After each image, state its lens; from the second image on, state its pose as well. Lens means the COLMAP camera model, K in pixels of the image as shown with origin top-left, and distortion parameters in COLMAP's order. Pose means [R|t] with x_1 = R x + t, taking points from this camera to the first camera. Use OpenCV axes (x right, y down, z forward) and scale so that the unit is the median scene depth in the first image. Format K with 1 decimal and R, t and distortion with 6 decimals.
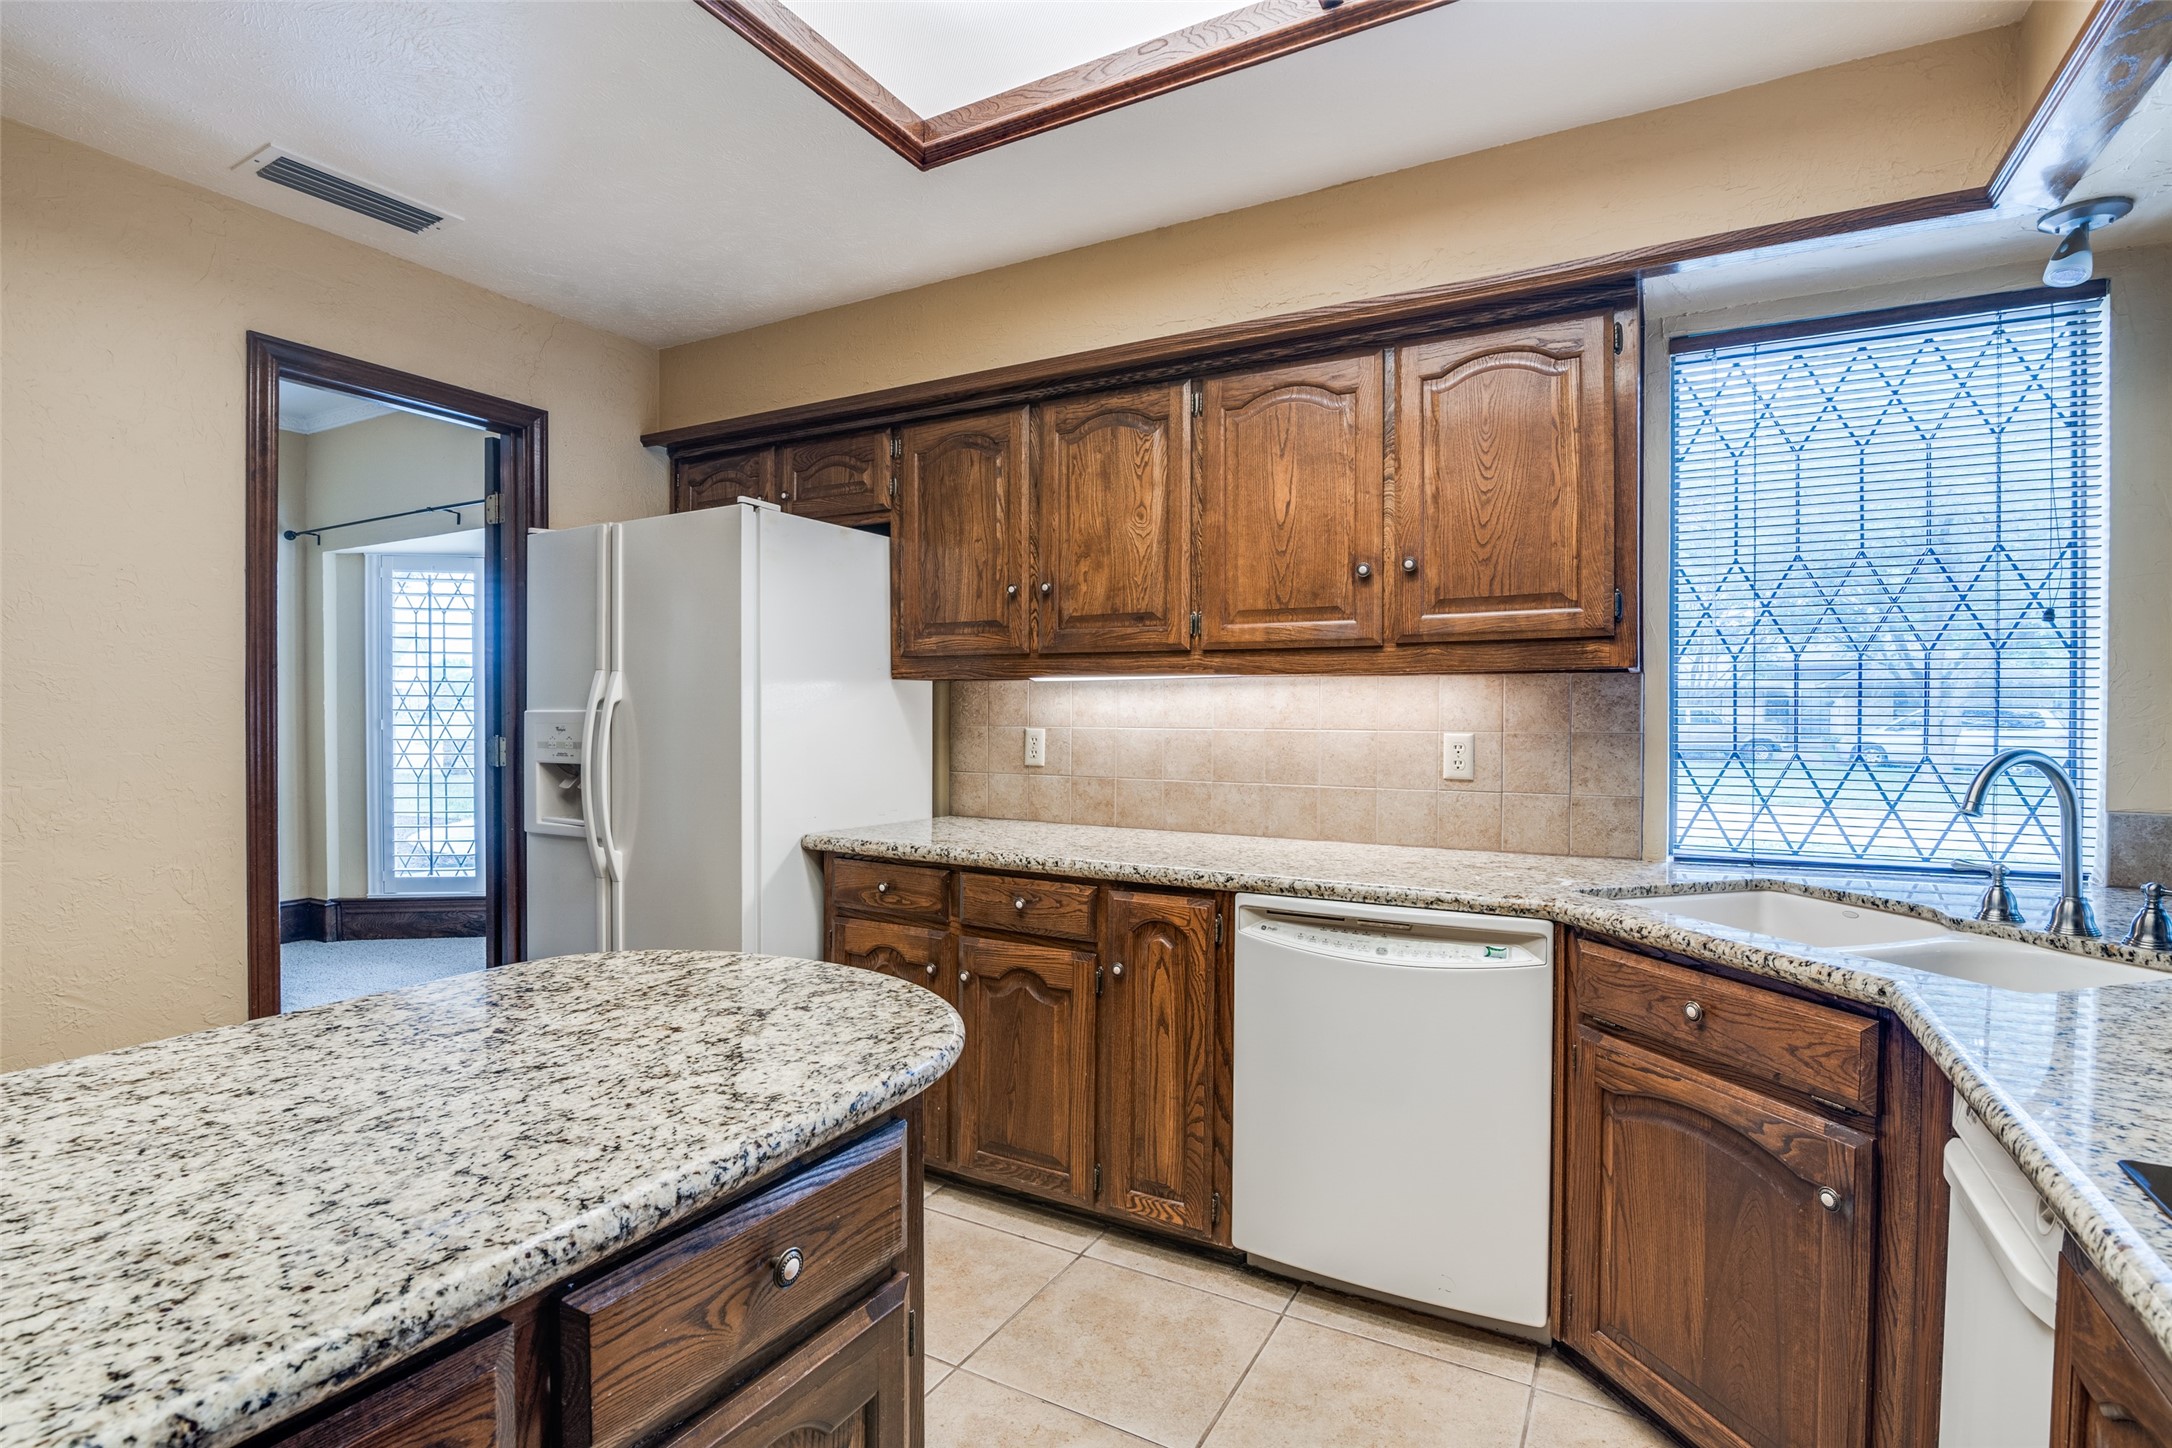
lens RADIAL K [[984.7, 0, 1073.6], [0, 984.7, 720.2], [0, 0, 1]] dist [-0.017728, 0.000703]
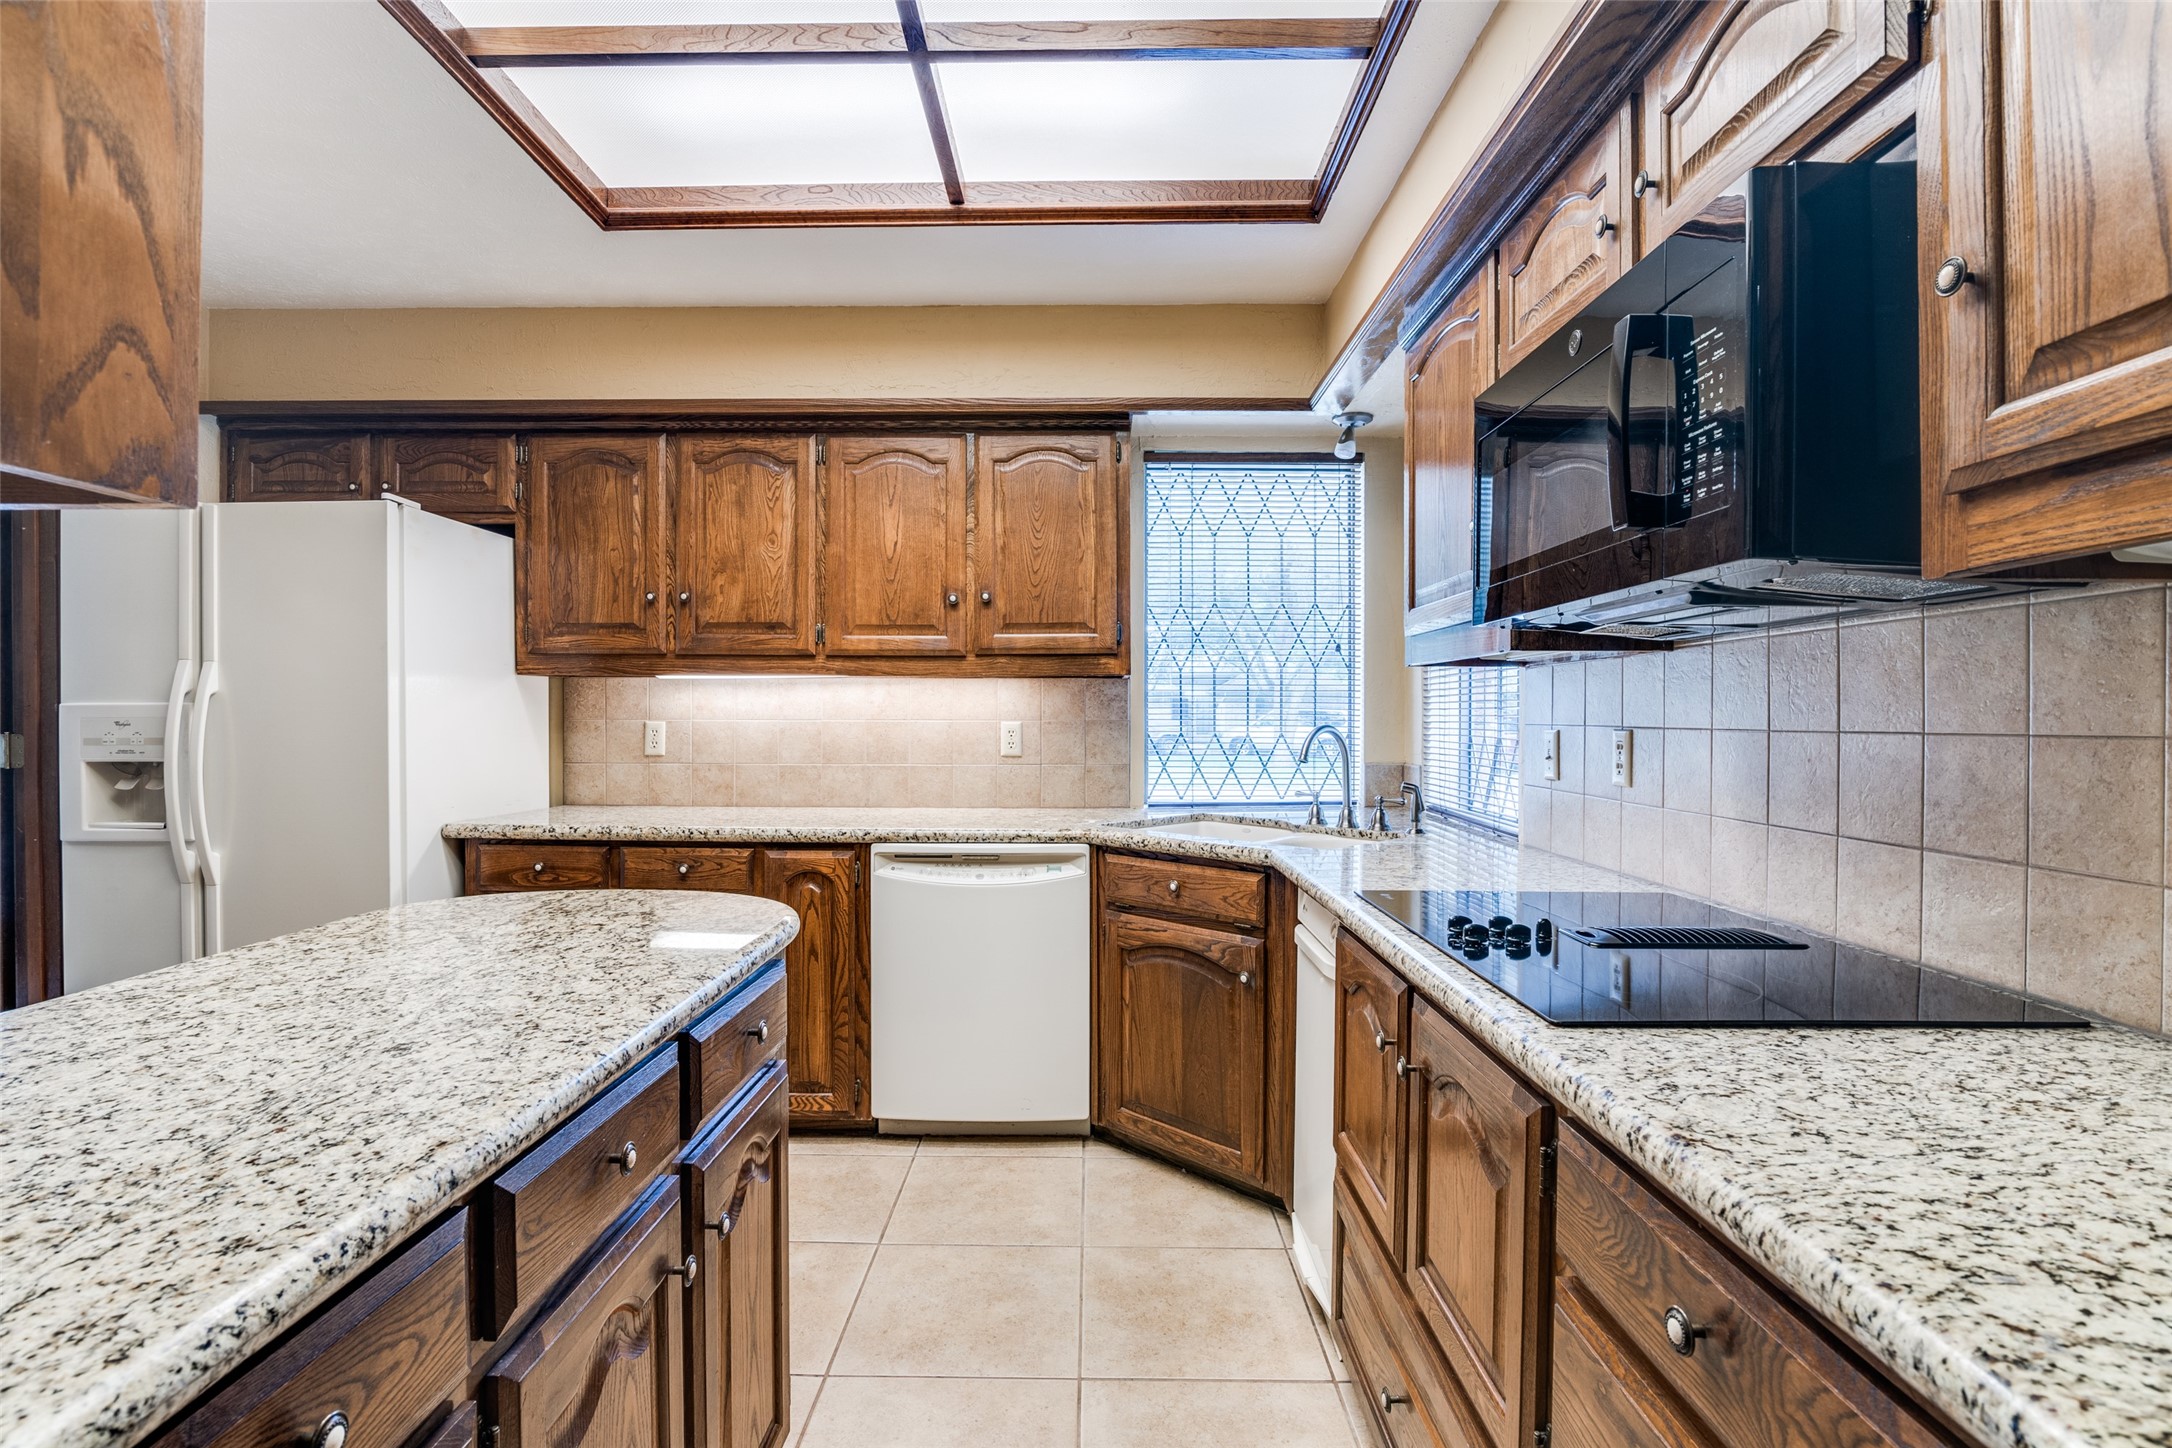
lens RADIAL K [[984.7, 0, 1096.4], [0, 984.7, 721.4], [0, 0, 1]] dist [-0.017728, 0.000703]
pose [[0.857823, -0.007162, 0.513895, -0.230003], [0.007550, 0.999971, 0.001333, 0.013510], [-0.513889, 0.002736, 0.857852, -0.248709]]
